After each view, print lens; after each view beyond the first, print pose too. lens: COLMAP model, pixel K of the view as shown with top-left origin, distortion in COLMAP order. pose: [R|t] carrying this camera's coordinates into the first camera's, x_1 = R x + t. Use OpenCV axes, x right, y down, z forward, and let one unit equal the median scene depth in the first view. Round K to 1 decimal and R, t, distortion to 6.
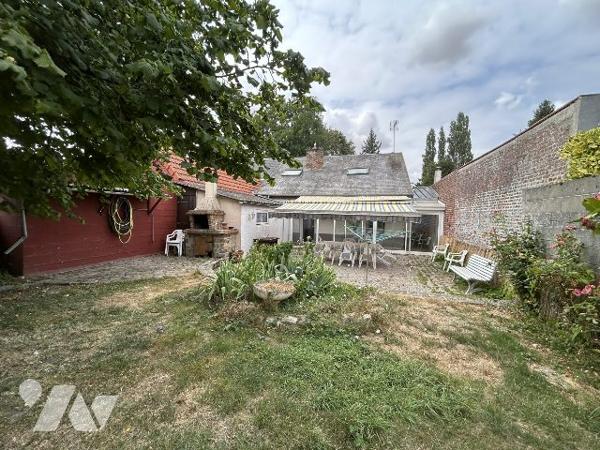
lens RADIAL K [[243.6, 0, 300.6], [0, 243.6, 212.0], [0, 0, 1]] dist [-0.001358, 0.000110]
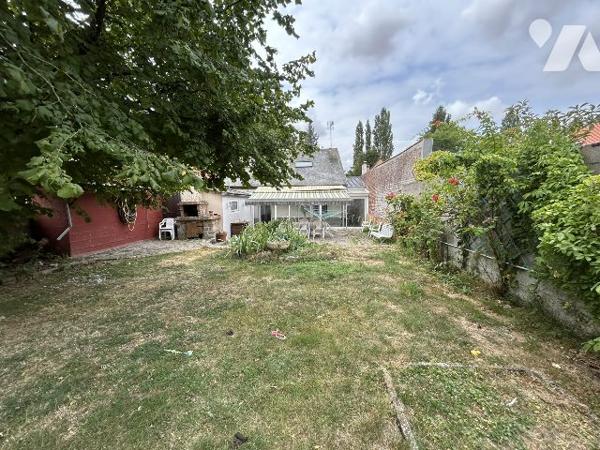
lens RADIAL K [[240.9, 0, 298.8], [0, 240.9, 226.6], [0, 0, 1]] dist [0.001072, 0.000312]
pose [[0.971340, -0.057673, 0.230593, -0.128062], [0.031284, 0.992698, 0.116499, -0.003965], [-0.235628, -0.105946, 0.966051, -0.254497]]
